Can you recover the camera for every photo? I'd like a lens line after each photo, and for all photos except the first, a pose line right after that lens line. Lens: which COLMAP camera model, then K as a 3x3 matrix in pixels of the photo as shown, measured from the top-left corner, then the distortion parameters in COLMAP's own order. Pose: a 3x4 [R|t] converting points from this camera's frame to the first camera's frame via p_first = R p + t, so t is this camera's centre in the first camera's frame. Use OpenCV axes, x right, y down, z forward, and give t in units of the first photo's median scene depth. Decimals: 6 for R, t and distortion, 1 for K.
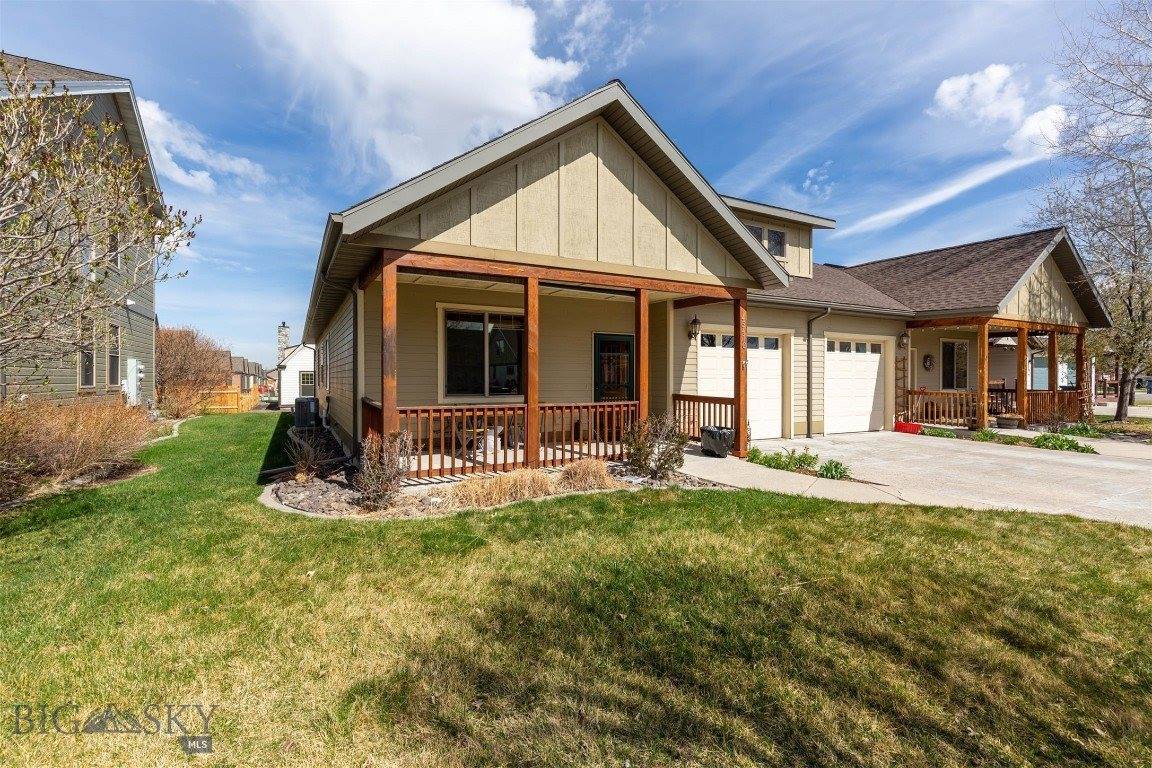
lens RADIAL K [[517.0, 0, 575.4], [0, 517.0, 388.4], [0, 0, 1]] dist [0.002954, 0.000146]
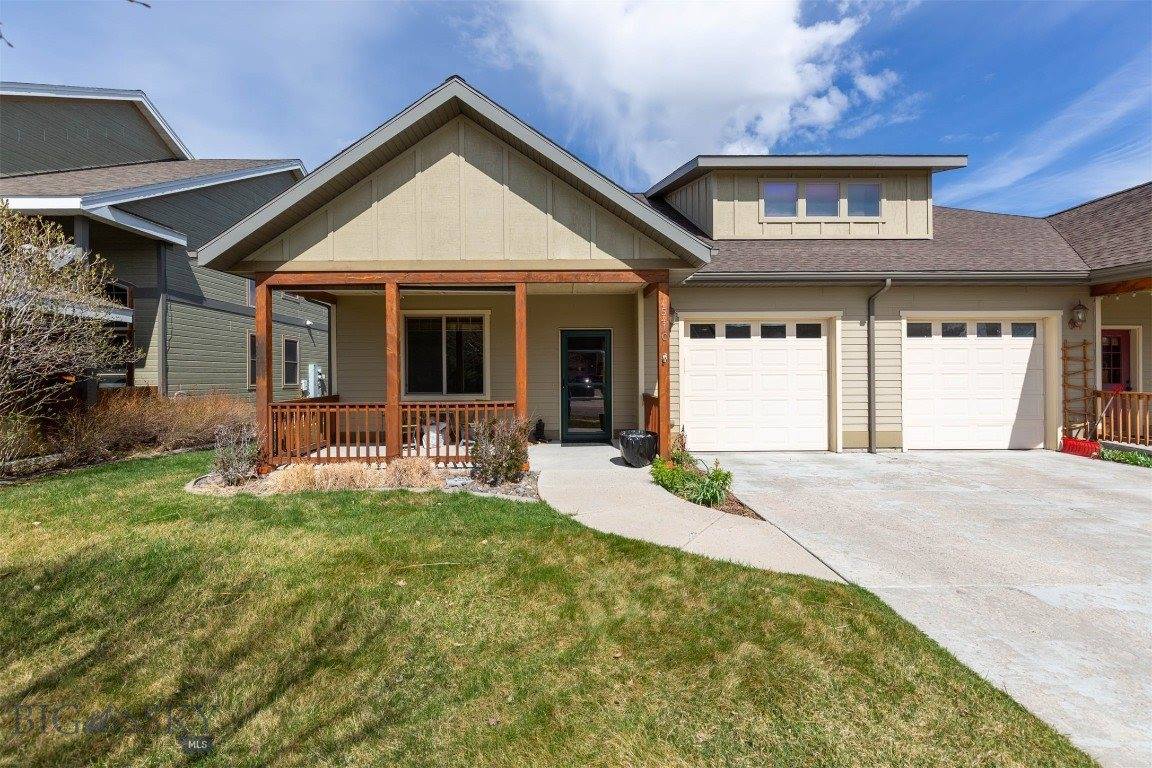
lens RADIAL K [[517.0, 0, 575.4], [0, 517.0, 388.4], [0, 0, 1]] dist [0.002954, 0.000146]
pose [[0.887941, 0.003515, -0.459945, 0.503845], [-0.001501, 0.999988, 0.004746, -0.002010], [0.459956, -0.003524, 0.887935, 0.154823]]
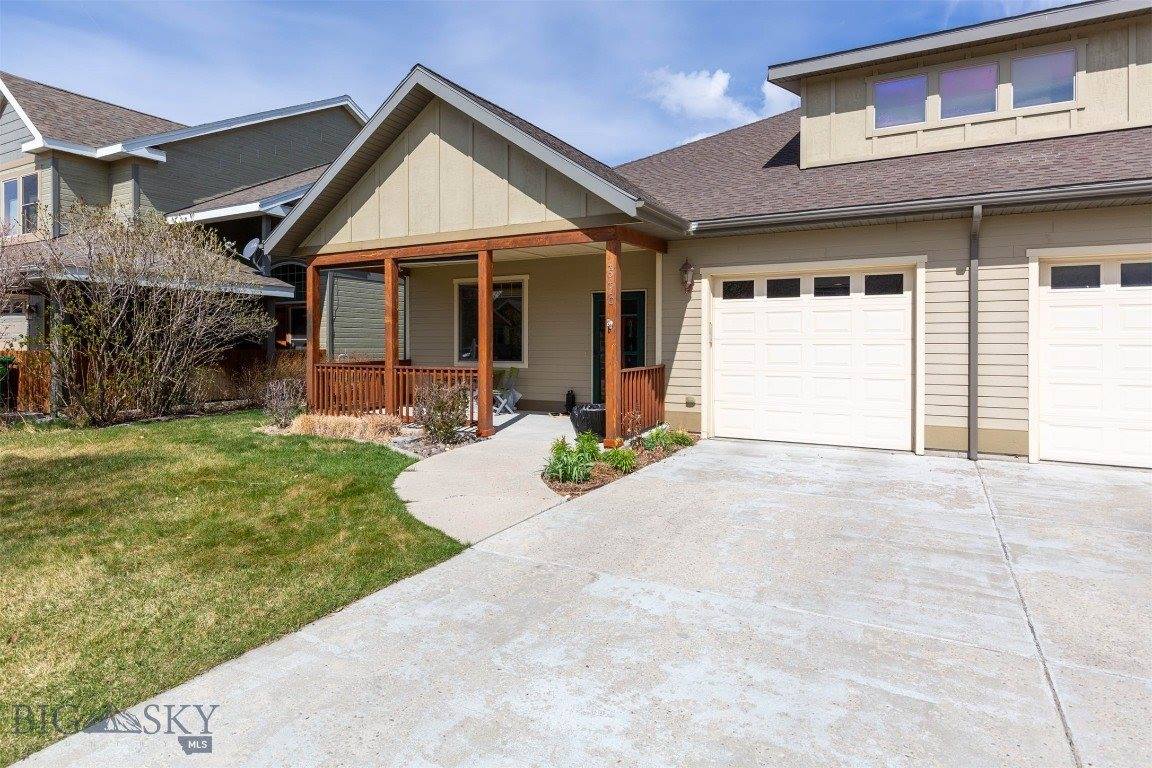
lens RADIAL K [[647.1, 0, 572.8], [0, 647.1, 361.9], [0, 0, 1]] dist [-0.002253, -0.000043]
pose [[0.543538, 0.022386, -0.839086, 0.943426], [-0.018831, 0.999718, 0.014474, -0.004660], [0.839173, 0.007933, 0.543807, 0.372888]]
